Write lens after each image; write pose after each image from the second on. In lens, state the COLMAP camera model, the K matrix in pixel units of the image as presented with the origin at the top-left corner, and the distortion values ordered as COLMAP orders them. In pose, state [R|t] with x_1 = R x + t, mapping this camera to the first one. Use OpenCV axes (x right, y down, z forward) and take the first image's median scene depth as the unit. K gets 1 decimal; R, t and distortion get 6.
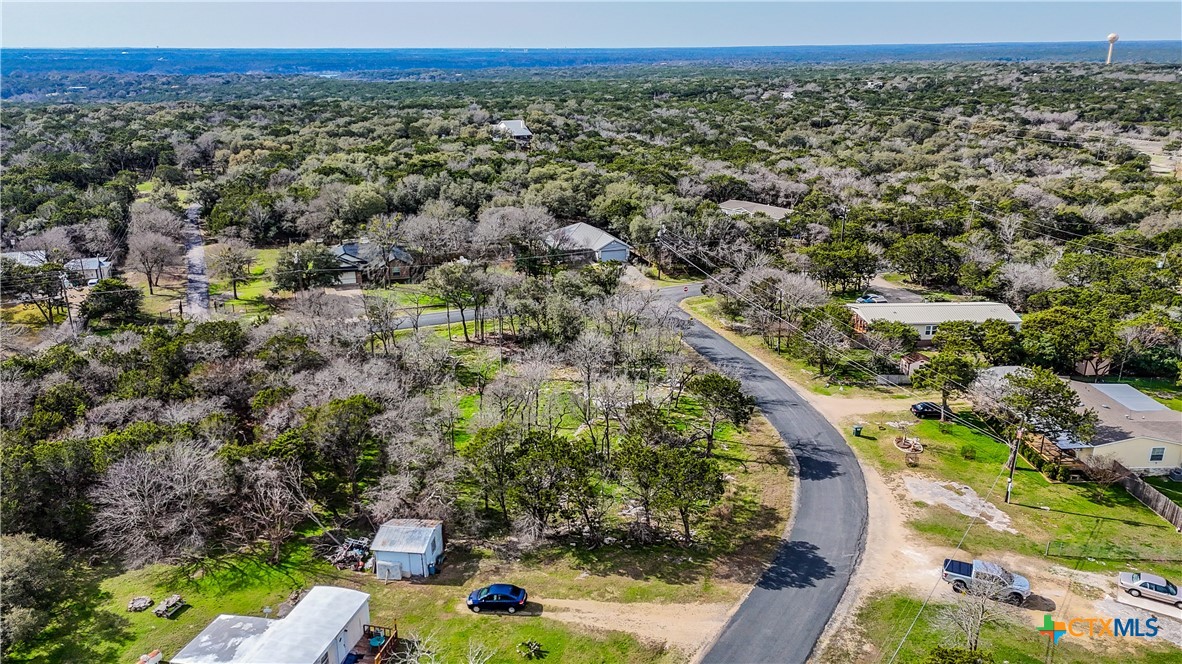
lens RADIAL K [[866.4, 0, 591.0], [0, 866.4, 332.0], [0, 0, 1]] dist [0.064517, -0.048337]
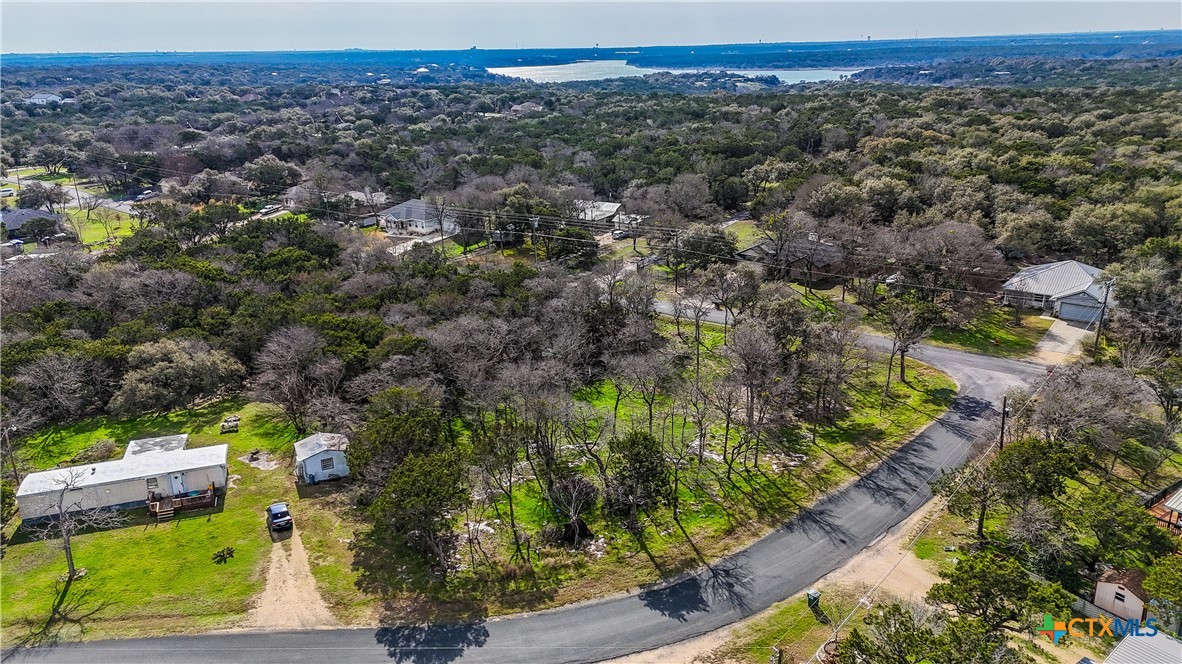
lens RADIAL K [[866.4, 0, 591.0], [0, 866.4, 332.0], [0, 0, 1]] dist [0.064517, -0.048337]
pose [[0.541460, 0.254595, -0.801251, 0.940910], [-0.242492, 0.959835, 0.141117, -0.186036], [0.804996, 0.117888, 0.581450, 0.592662]]
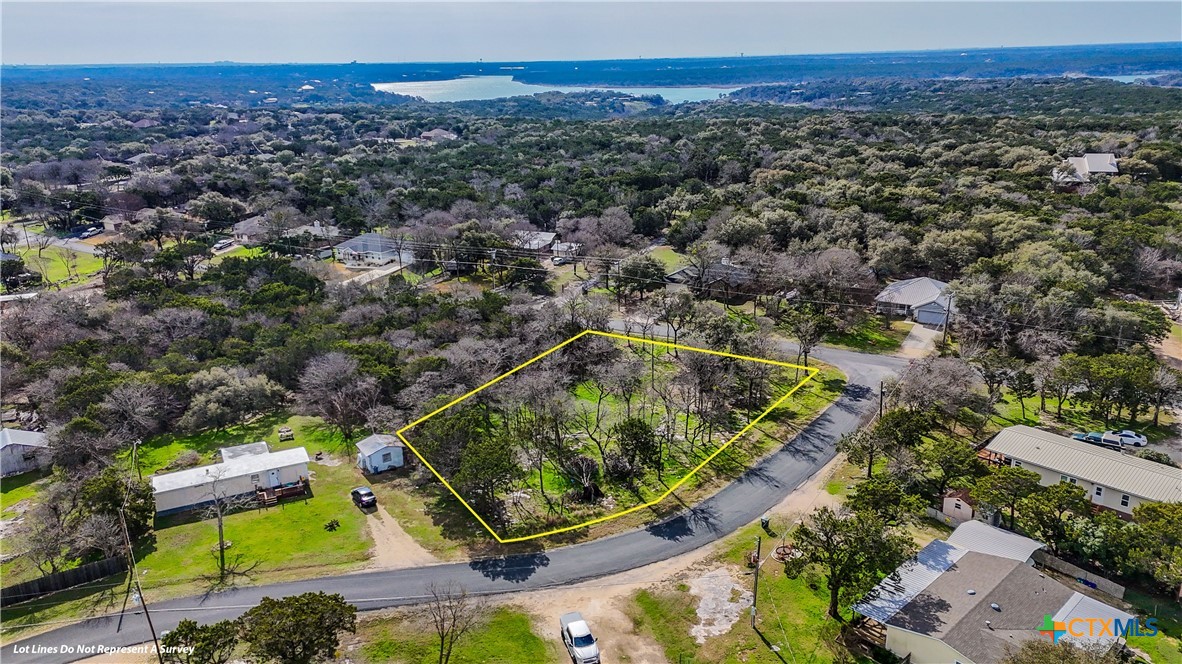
lens RADIAL K [[860.4, 0, 587.5], [0, 860.4, 333.3], [0, 0, 1]] dist [0.081386, -0.072145]
pose [[0.642483, 0.222923, -0.733158, 1.144618], [-0.219429, 0.970207, 0.102710, -0.206790], [0.734212, 0.094887, 0.672257, 0.218220]]
